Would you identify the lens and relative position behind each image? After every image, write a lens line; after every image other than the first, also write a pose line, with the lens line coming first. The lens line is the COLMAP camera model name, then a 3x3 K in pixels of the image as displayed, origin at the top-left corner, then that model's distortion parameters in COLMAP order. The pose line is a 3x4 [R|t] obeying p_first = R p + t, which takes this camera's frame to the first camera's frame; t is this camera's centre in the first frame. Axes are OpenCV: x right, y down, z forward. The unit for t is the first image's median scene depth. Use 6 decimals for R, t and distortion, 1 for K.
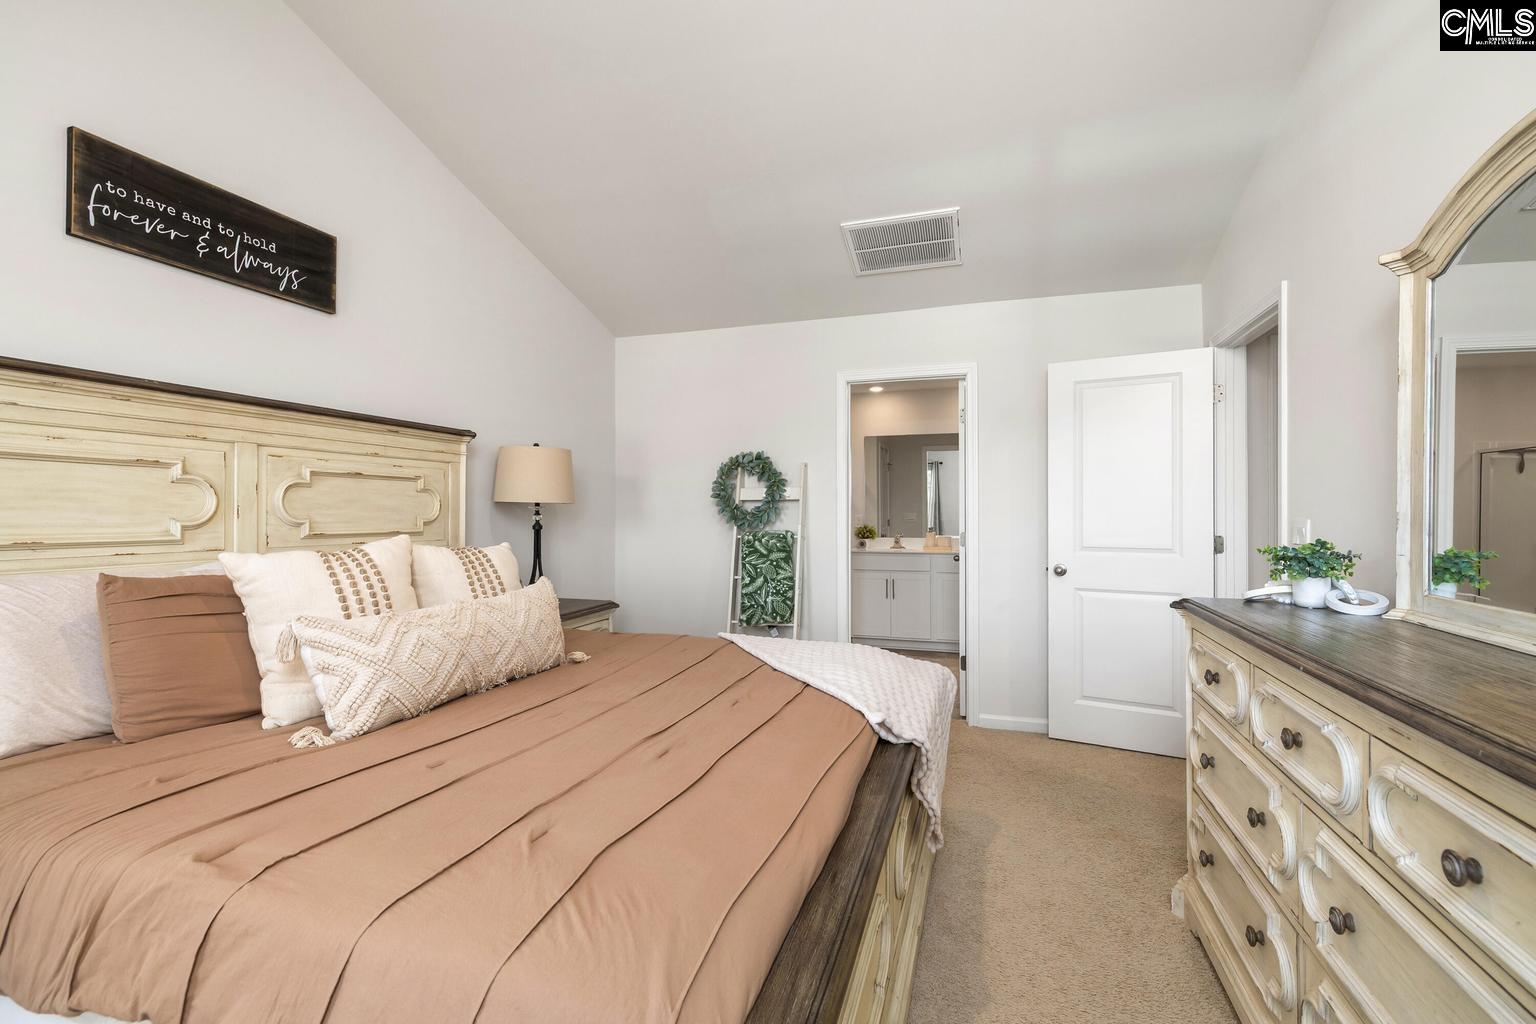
lens RADIAL K [[671.5, 0, 767.2], [0, 671.5, 510.3], [0, 0, 1]] dist [-0.000370, -0.000210]
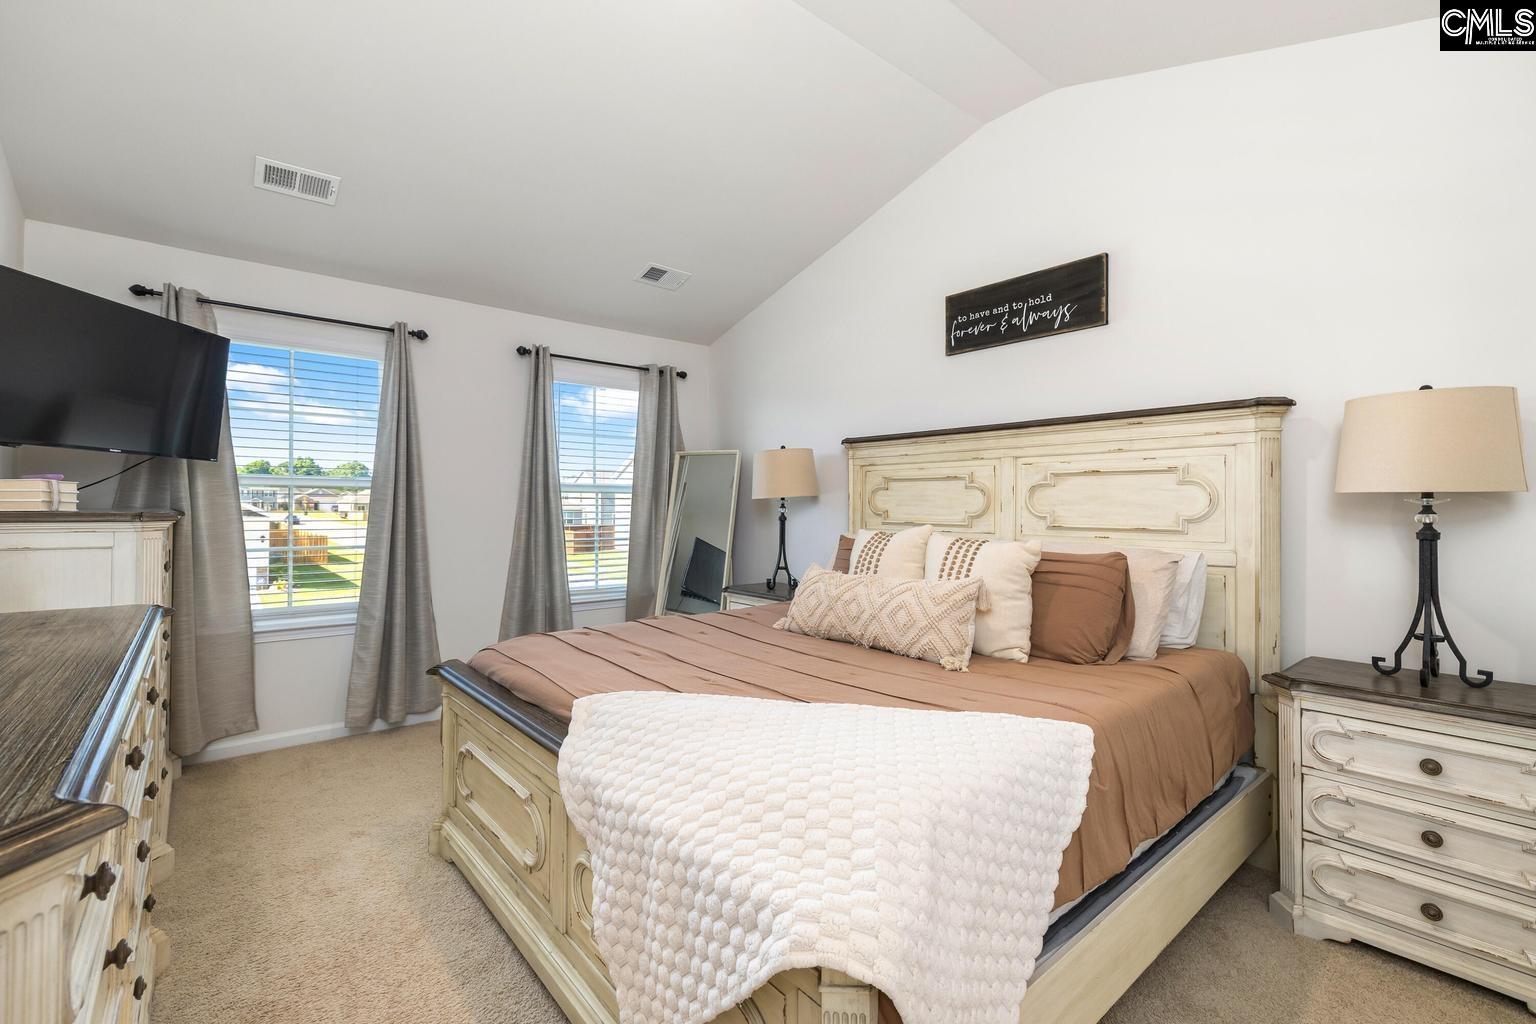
lens RADIAL K [[671.5, 0, 773.8], [0, 671.5, 506.4], [0, 0, 1]] dist [-0.000370, -0.000210]
pose [[-0.507622, -0.007037, -0.861551, 0.623526], [-0.004560, 0.999975, -0.005481, 0.009988], [0.861568, 0.001146, -0.507641, 1.224218]]
